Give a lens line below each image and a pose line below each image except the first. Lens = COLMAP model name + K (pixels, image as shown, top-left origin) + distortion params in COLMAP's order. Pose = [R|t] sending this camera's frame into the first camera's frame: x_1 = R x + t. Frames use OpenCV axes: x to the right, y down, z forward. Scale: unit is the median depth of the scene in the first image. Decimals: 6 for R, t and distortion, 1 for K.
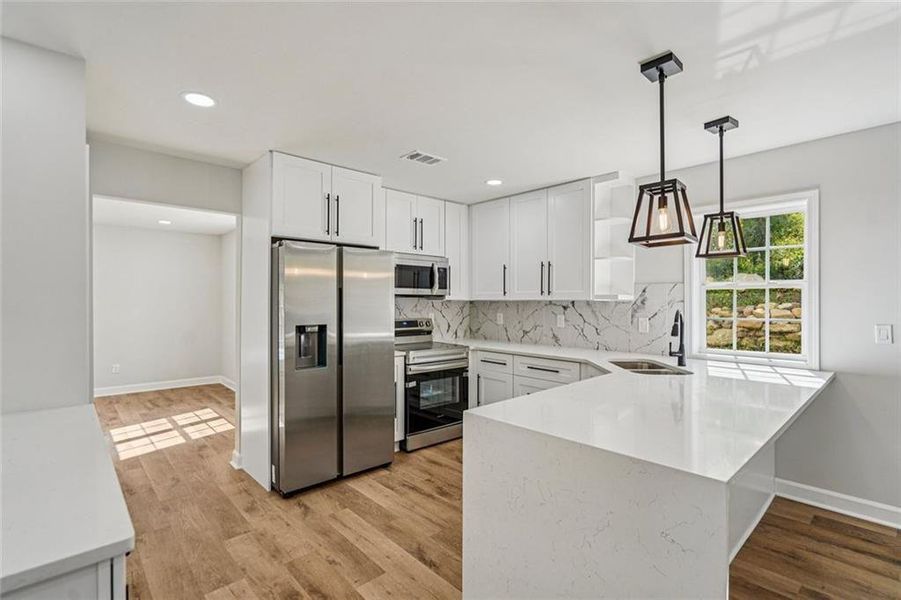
lens RADIAL K [[419.6, 0, 446.5], [0, 419.6, 299.3], [0, 0, 1]] dist [-0.003740, 0.003470]
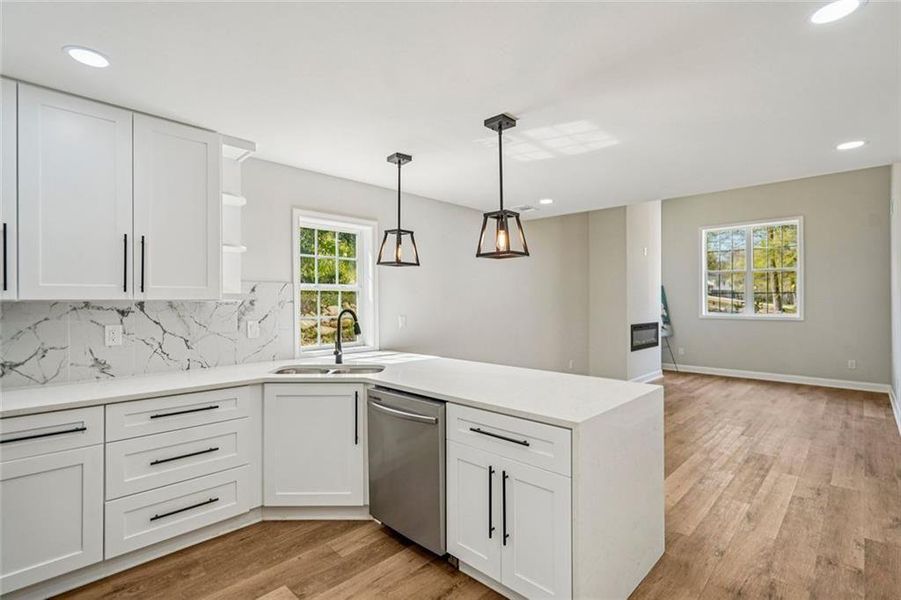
lens RADIAL K [[419.6, 0, 447.4], [0, 419.6, 298.4], [0, 0, 1]] dist [-0.003740, 0.003470]
pose [[-0.041647, 0.002961, 0.999128, -0.377733], [-0.003572, 0.999989, -0.003112, -0.000683], [-0.999126, -0.003699, -0.041636, 0.591007]]
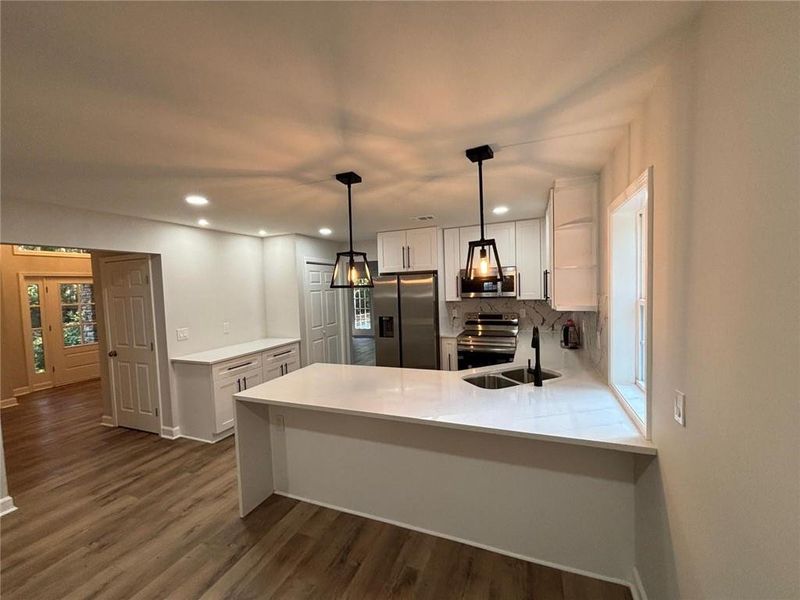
lens RADIAL K [[316.6, 0, 396.8], [0, 316.6, 300.1], [0, 0, 1]] dist [0.001402, 0.001617]
pose [[0.411530, 0.029211, -0.910928, 0.827304], [0.040482, 0.997914, 0.050289, -0.070166], [0.910497, -0.057572, 0.409489, 0.312118]]
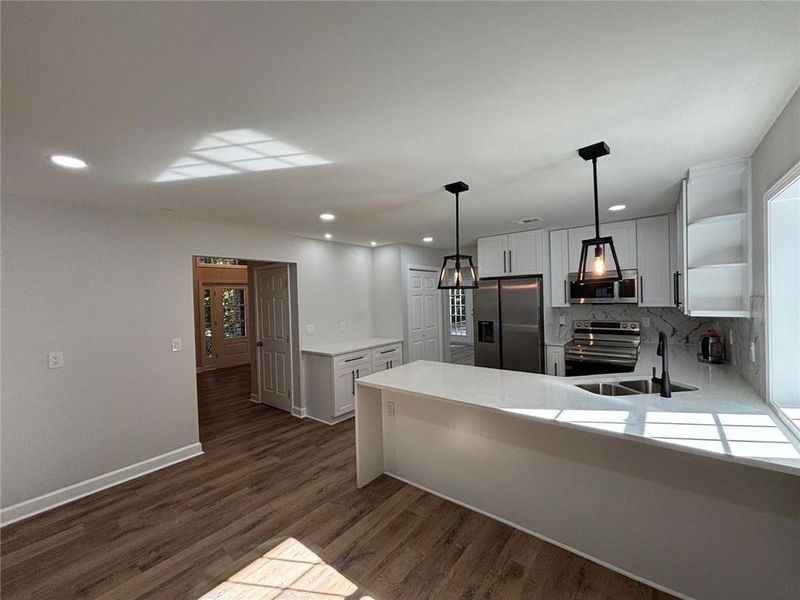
lens RADIAL K [[316.6, 0, 401.0], [0, 316.6, 299.9], [0, 0, 1]] dist [0.001402, 0.001617]
pose [[0.143137, 0.006741, -0.989680, 0.863561], [0.034045, 0.999351, 0.011731, -0.056020], [0.989117, -0.035373, 0.142815, 0.275284]]
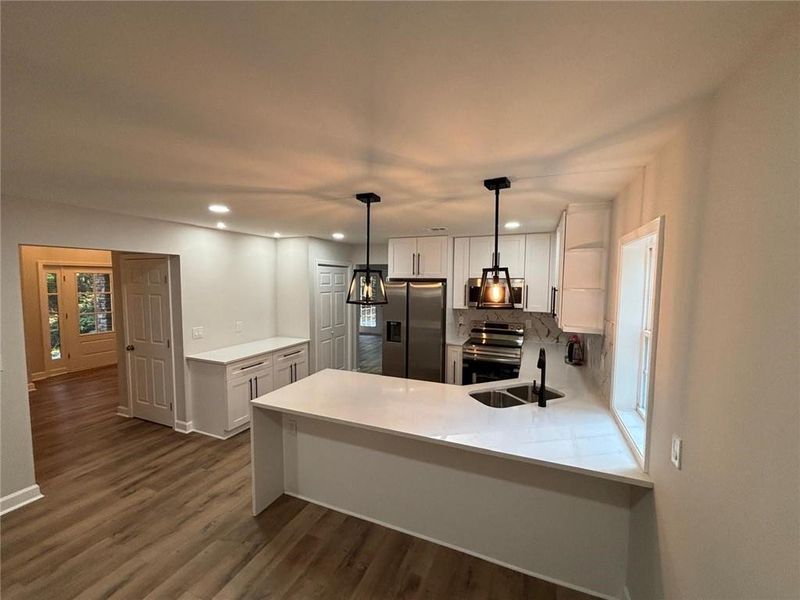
lens RADIAL K [[316.6, 0, 396.9], [0, 316.6, 300.1], [0, 0, 1]] dist [0.001402, 0.001617]
pose [[0.399462, 0.064907, -0.914449, 0.838602], [-0.001440, 0.997534, 0.070175, -0.116614], [0.916749, -0.026716, 0.398570, 0.287752]]
